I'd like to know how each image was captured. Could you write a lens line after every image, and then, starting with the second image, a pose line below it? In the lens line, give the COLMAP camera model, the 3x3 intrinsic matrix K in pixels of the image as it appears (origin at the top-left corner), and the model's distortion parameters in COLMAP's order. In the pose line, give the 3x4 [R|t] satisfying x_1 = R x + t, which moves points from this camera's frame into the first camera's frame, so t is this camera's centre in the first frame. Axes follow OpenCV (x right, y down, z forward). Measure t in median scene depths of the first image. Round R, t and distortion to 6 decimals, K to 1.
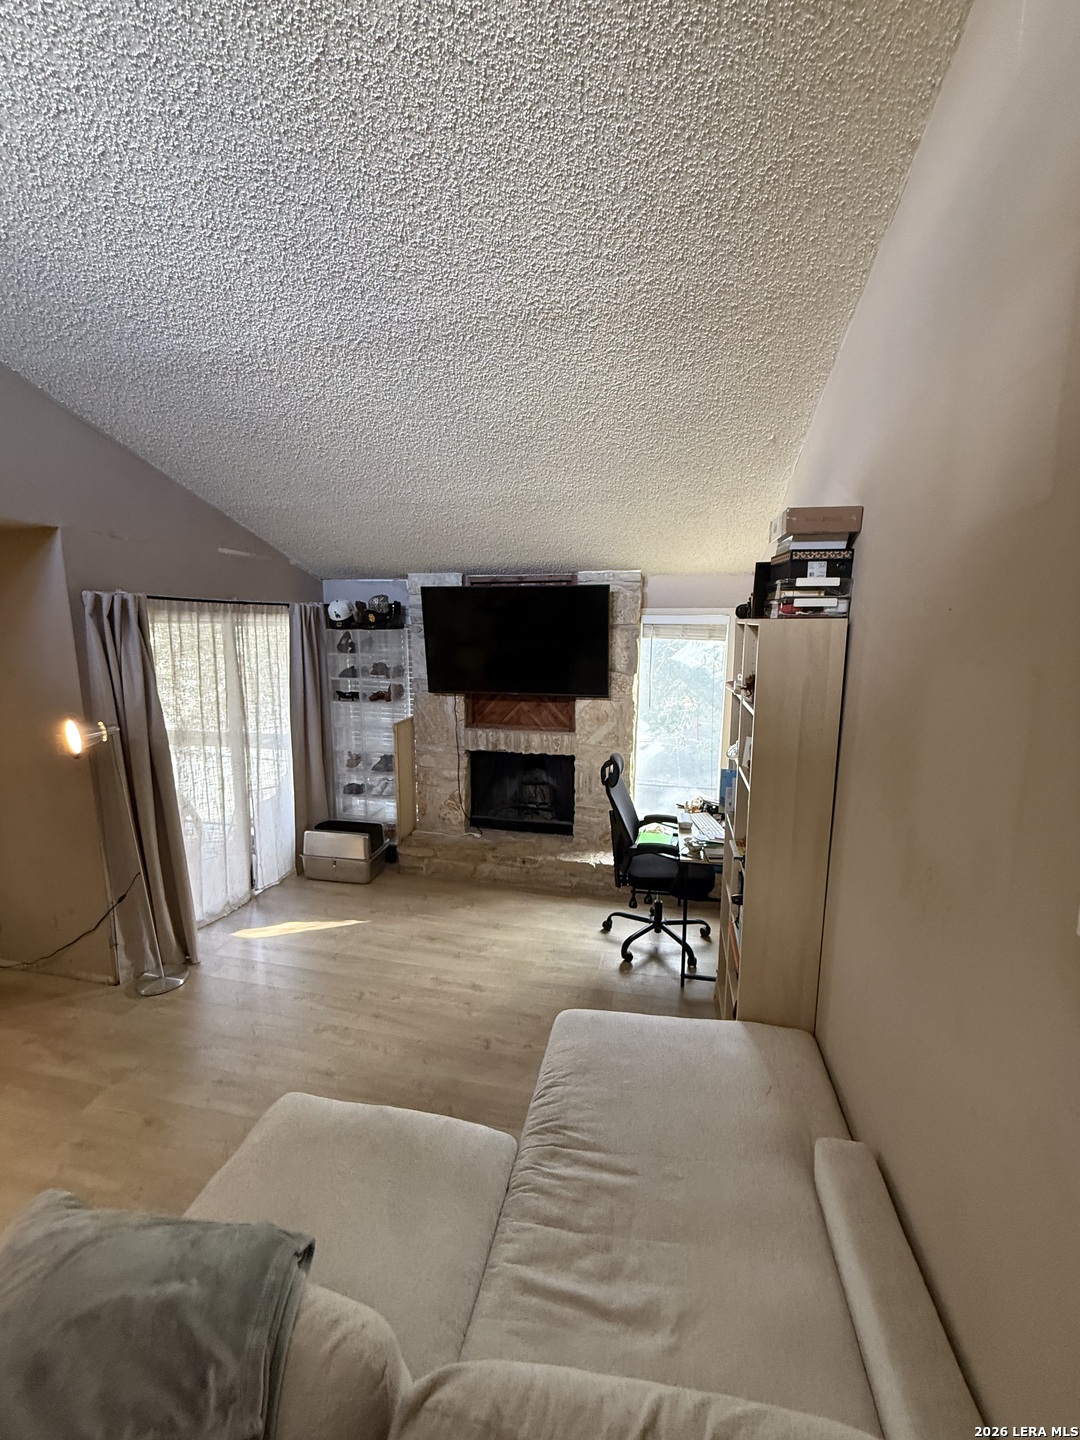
lens RADIAL K [[575.1, 0, 541.0], [0, 575.1, 716.4], [0, 0, 1]] dist [-0.001536, 0.000055]
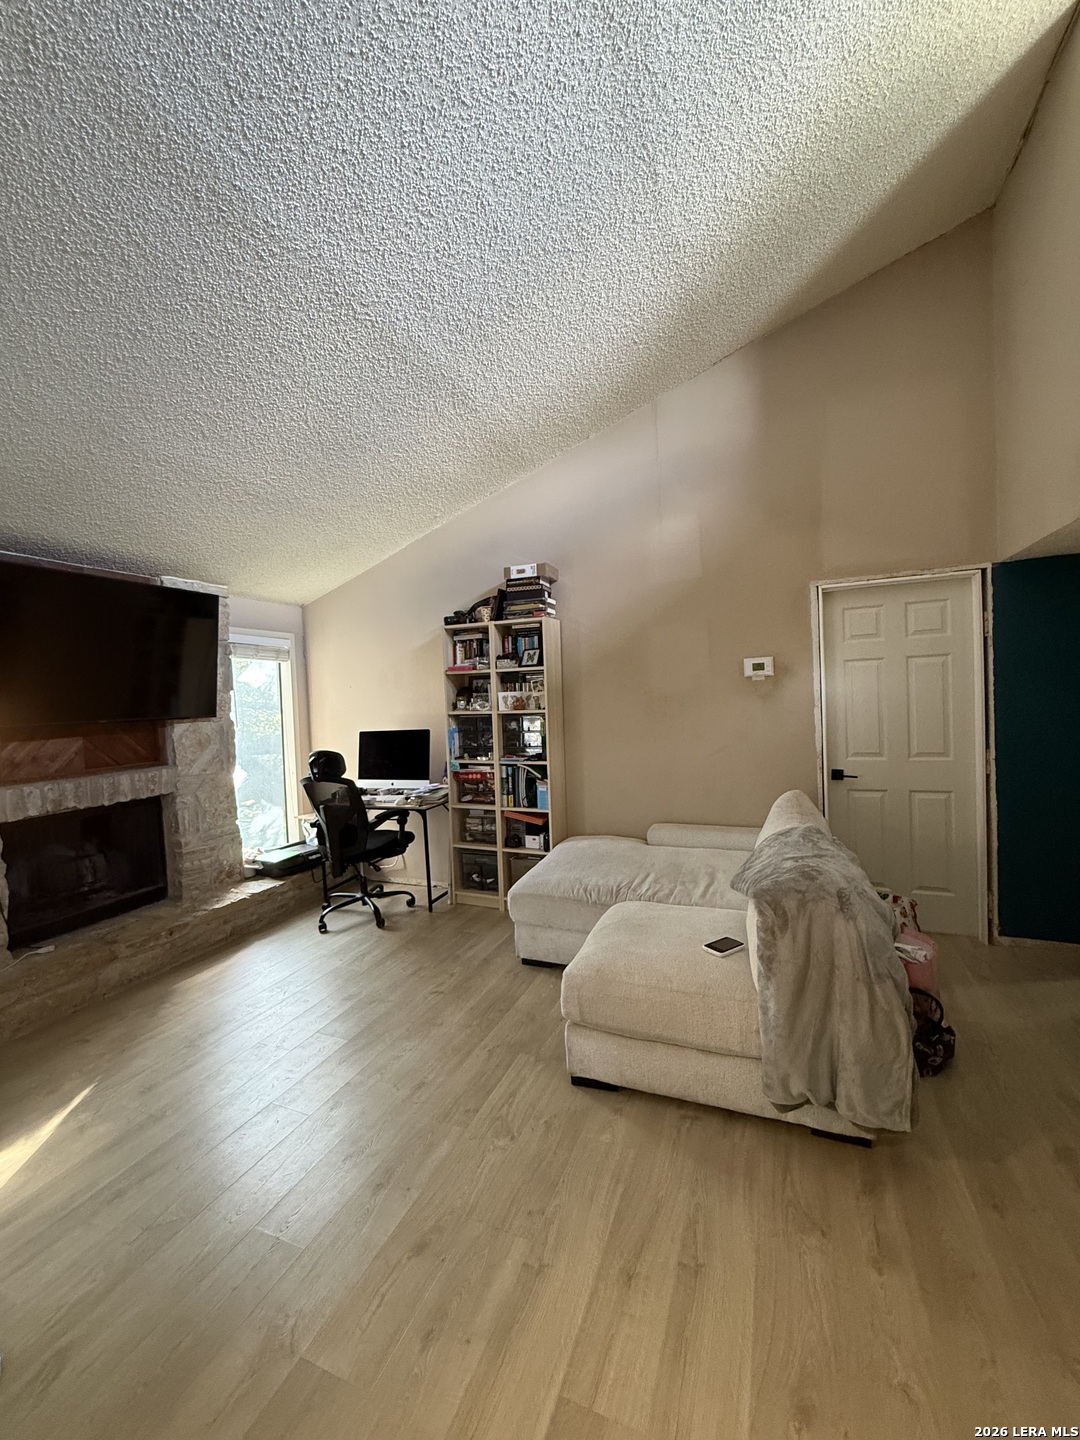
lens RADIAL K [[575.1, 0, 541.0], [0, 575.1, 716.4], [0, 0, 1]] dist [-0.001536, 0.000055]
pose [[0.180148, -0.043691, 0.982669, -0.663125], [0.200980, 0.979572, 0.006709, 0.062210], [-0.962888, 0.196288, 0.185249, 0.317710]]
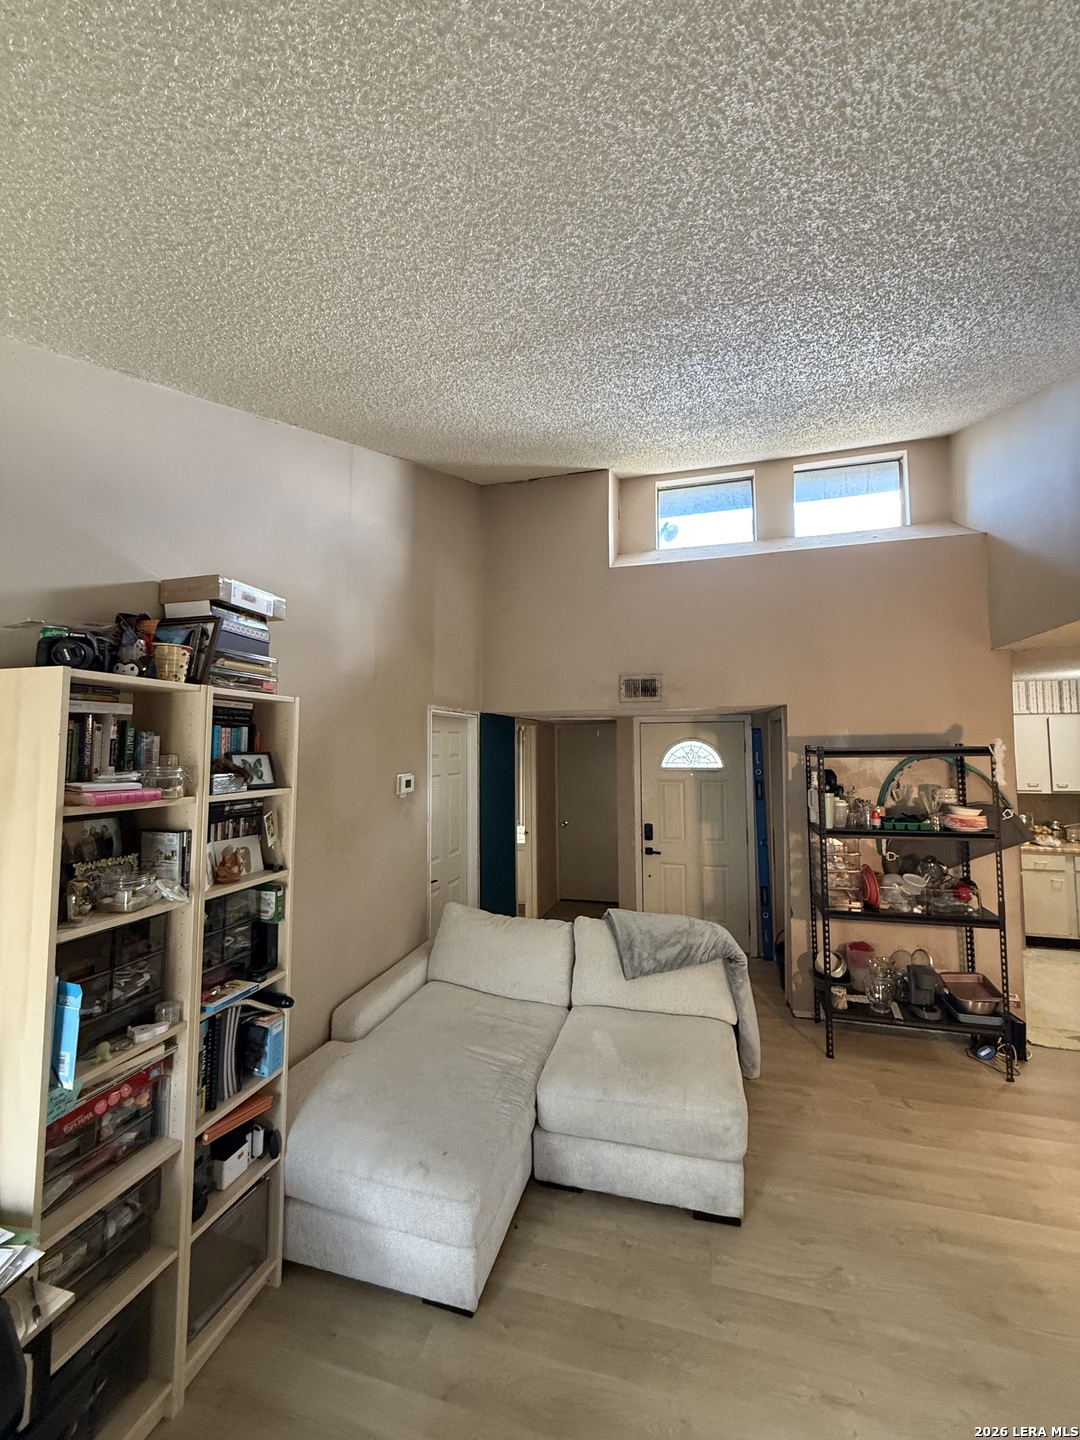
lens RADIAL K [[575.1, 0, 541.0], [0, 575.1, 716.4], [0, 0, 1]] dist [-0.001536, 0.000055]
pose [[-0.998094, 0.004922, 0.061514, -0.056103], [0.011677, 0.993870, 0.109937, -0.107237], [-0.060595, 0.110446, -0.992033, 0.888371]]
